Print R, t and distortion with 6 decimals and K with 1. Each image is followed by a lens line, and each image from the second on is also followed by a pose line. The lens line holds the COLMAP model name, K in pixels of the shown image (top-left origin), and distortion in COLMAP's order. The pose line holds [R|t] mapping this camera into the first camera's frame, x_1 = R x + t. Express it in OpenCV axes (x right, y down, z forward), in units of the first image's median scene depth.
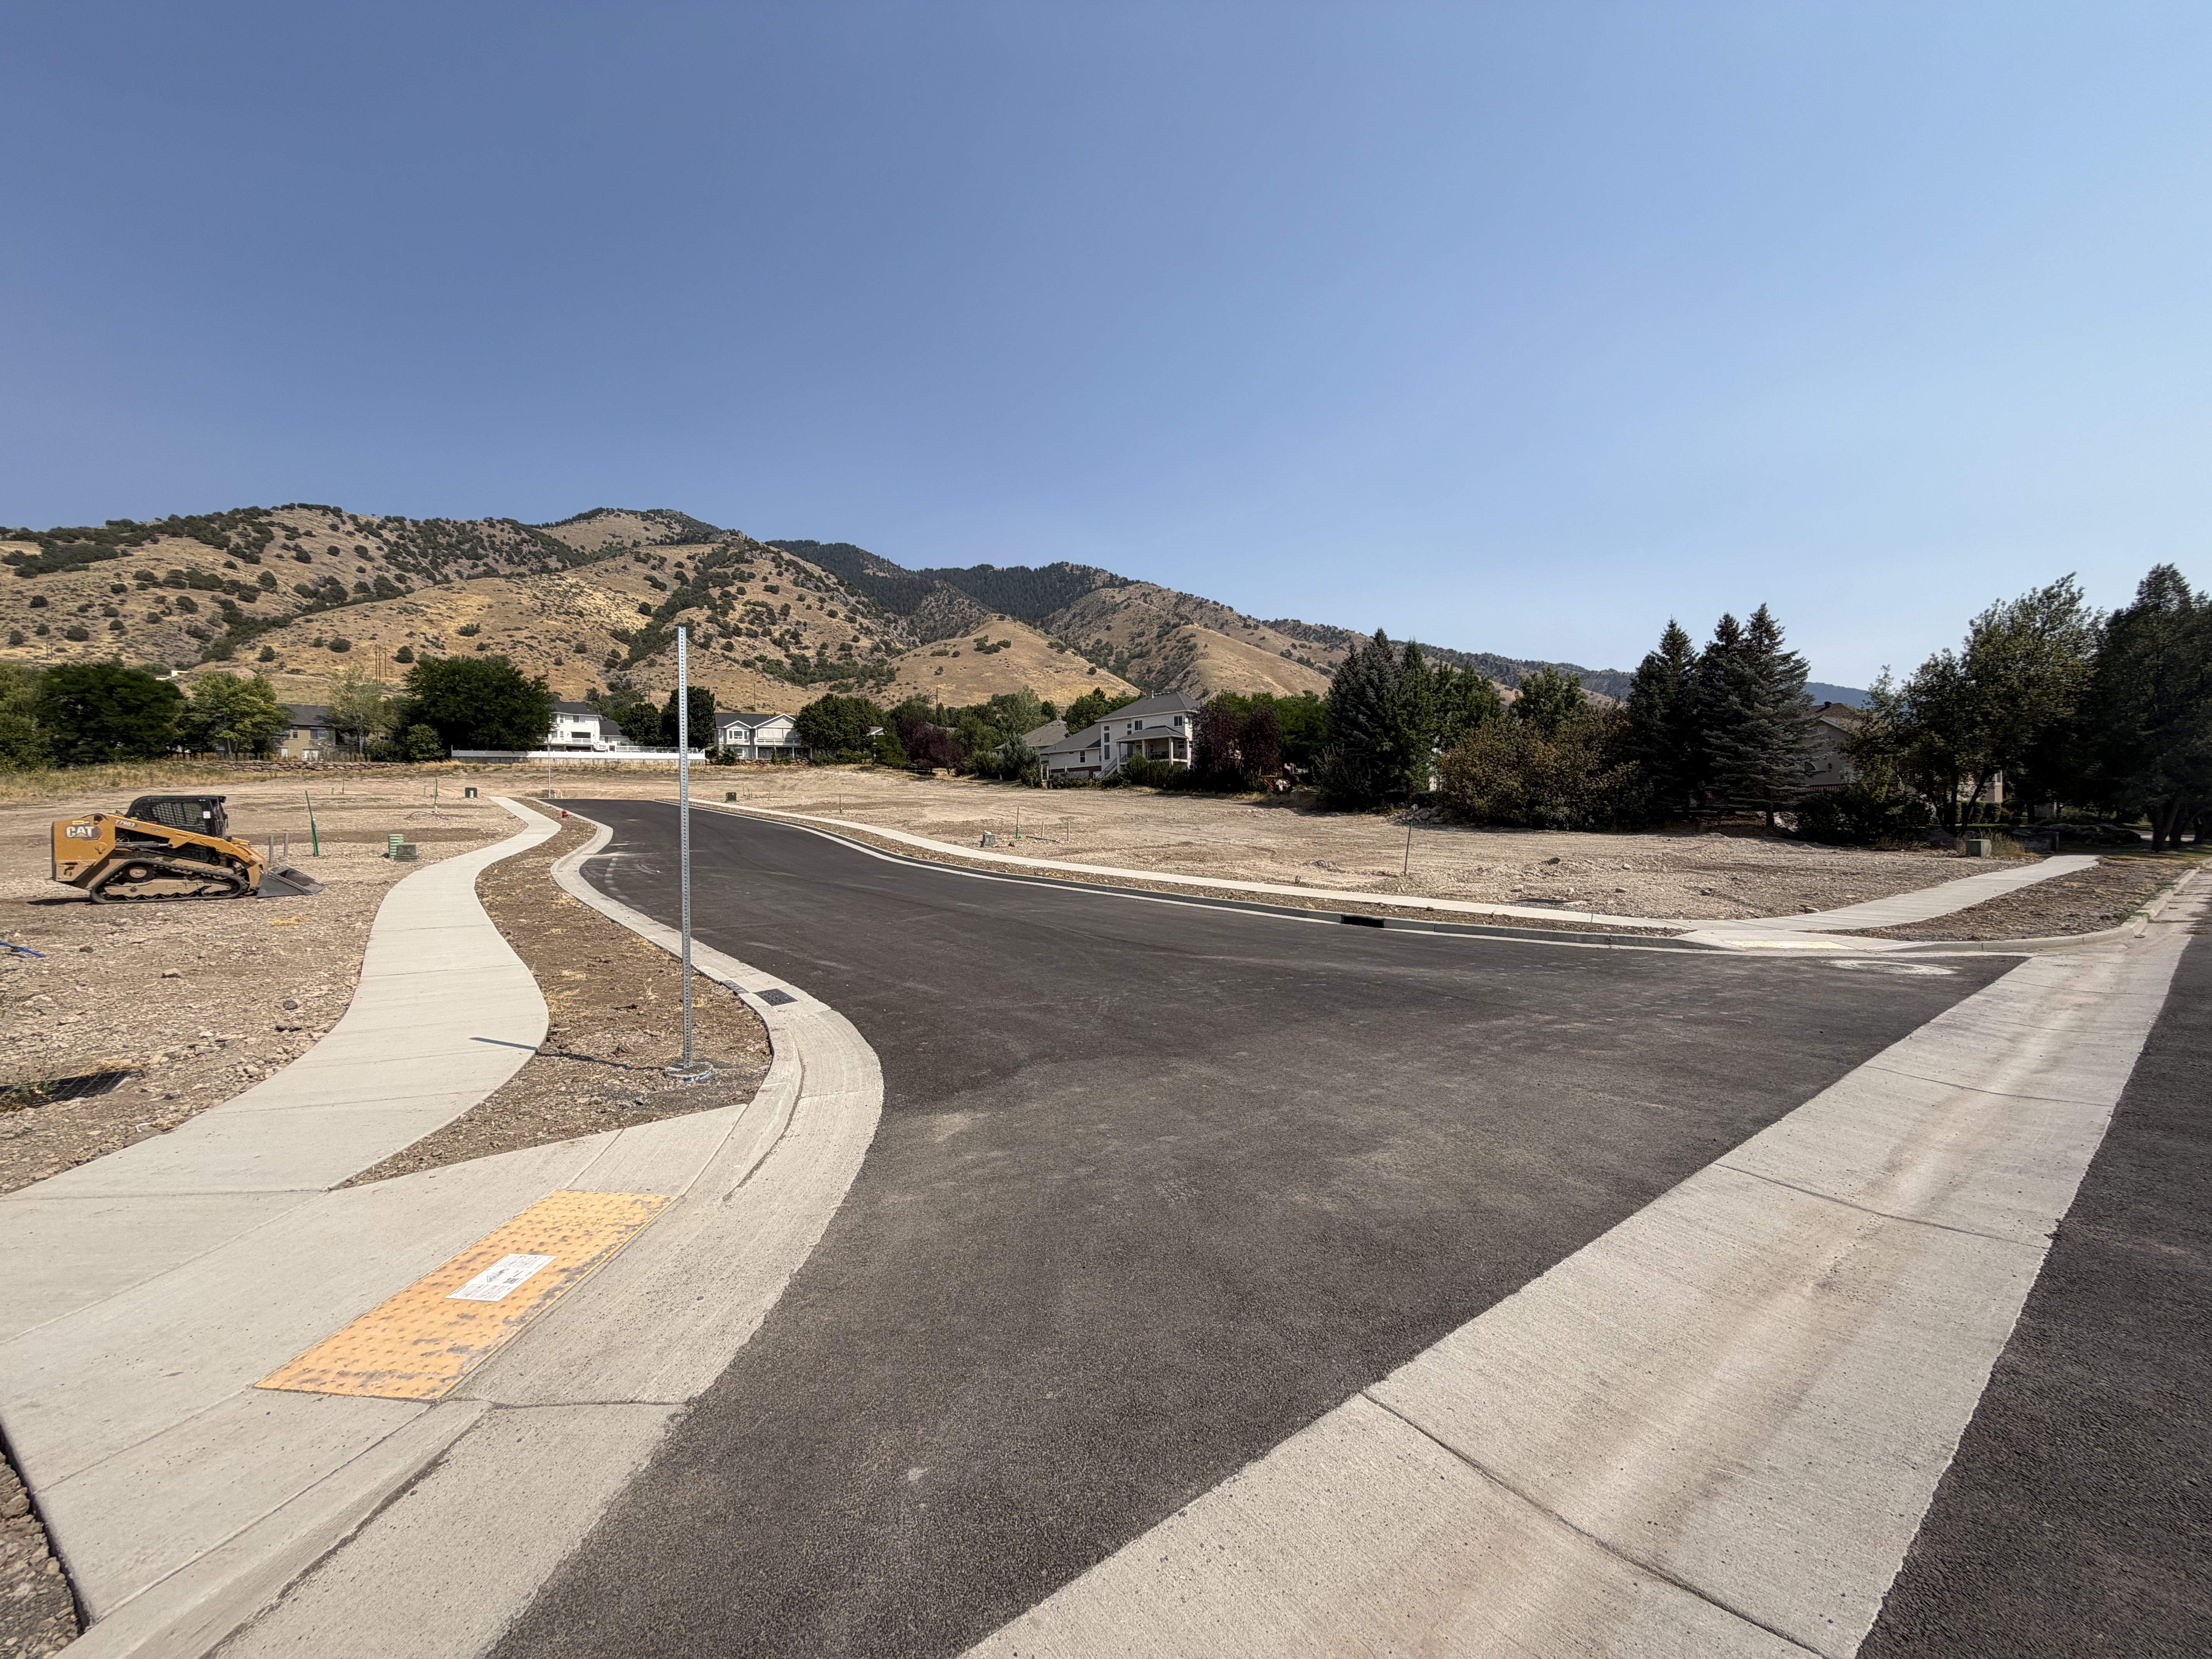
lens RADIAL K [[879.9, 0, 1098.8], [0, 879.9, 828.5], [0, 0, 1]] dist [0.001168, 0.000540]
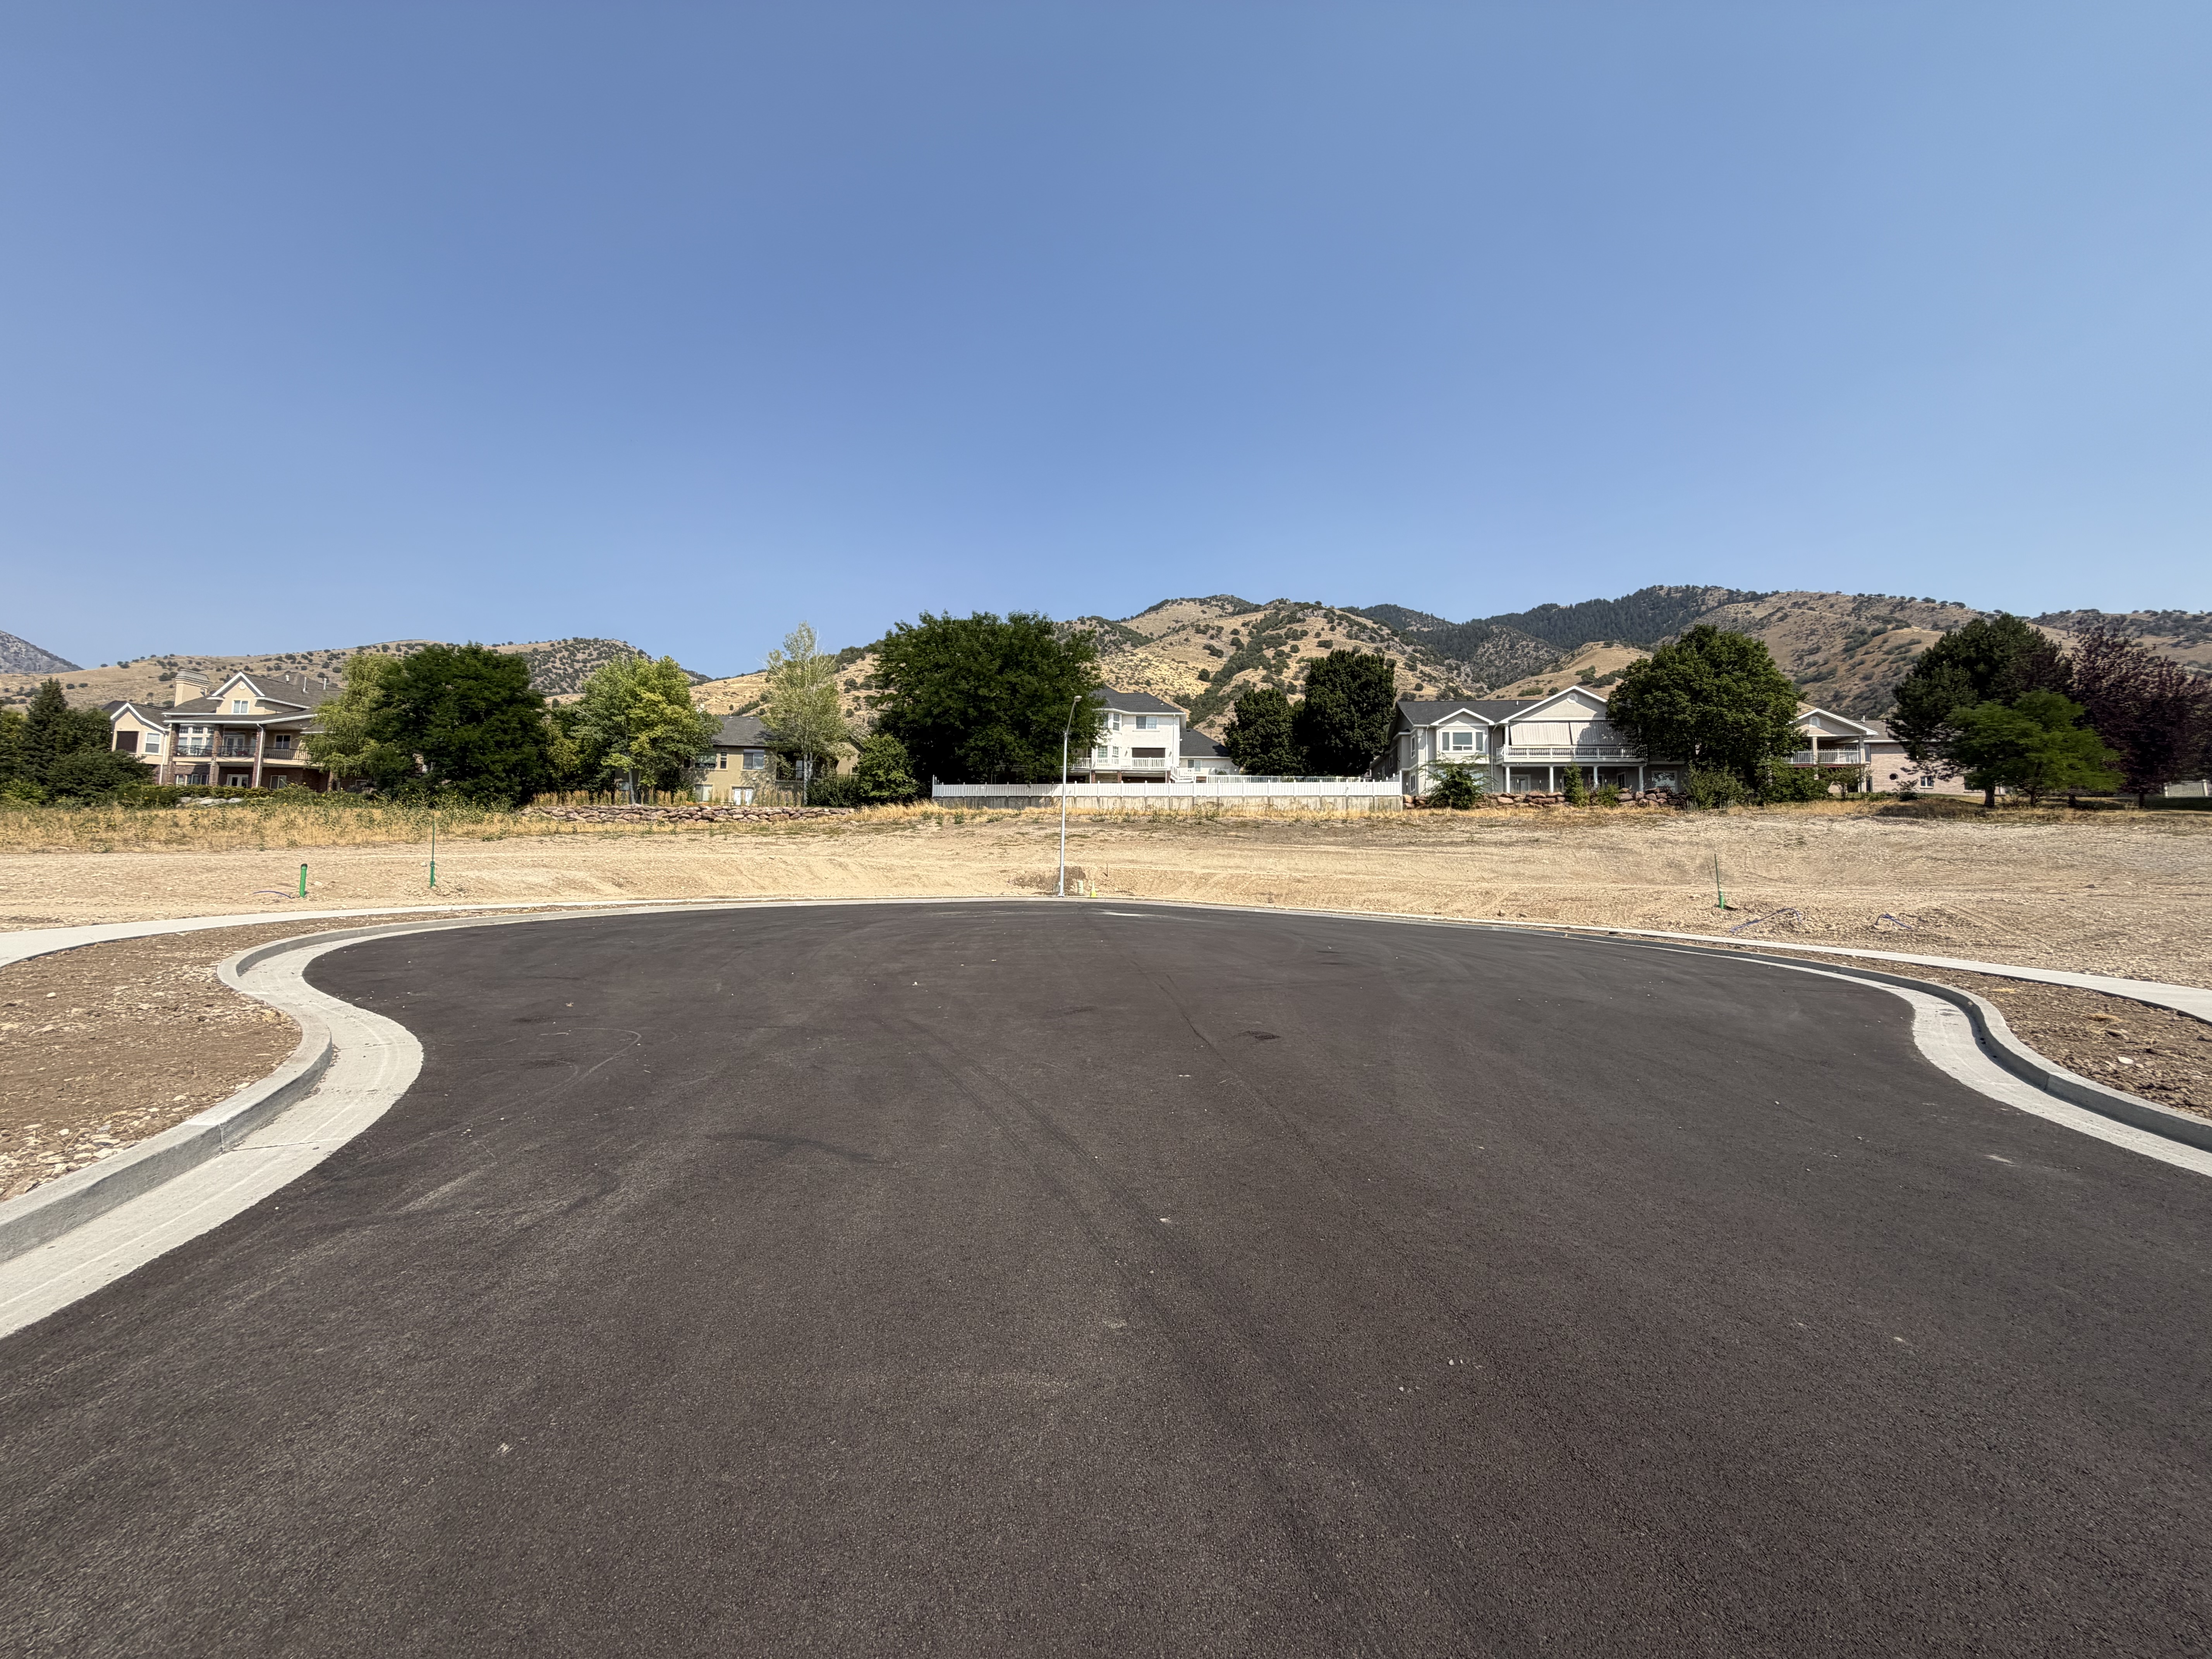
lens RADIAL K [[879.9, 0, 1098.8], [0, 879.9, 828.5], [0, 0, 1]] dist [0.001168, 0.000540]
pose [[0.835940, -0.004991, -0.548798, -0.069625], [-0.037144, 0.997151, -0.065646, -0.006157], [0.547562, 0.075261, 0.833373, 0.117780]]
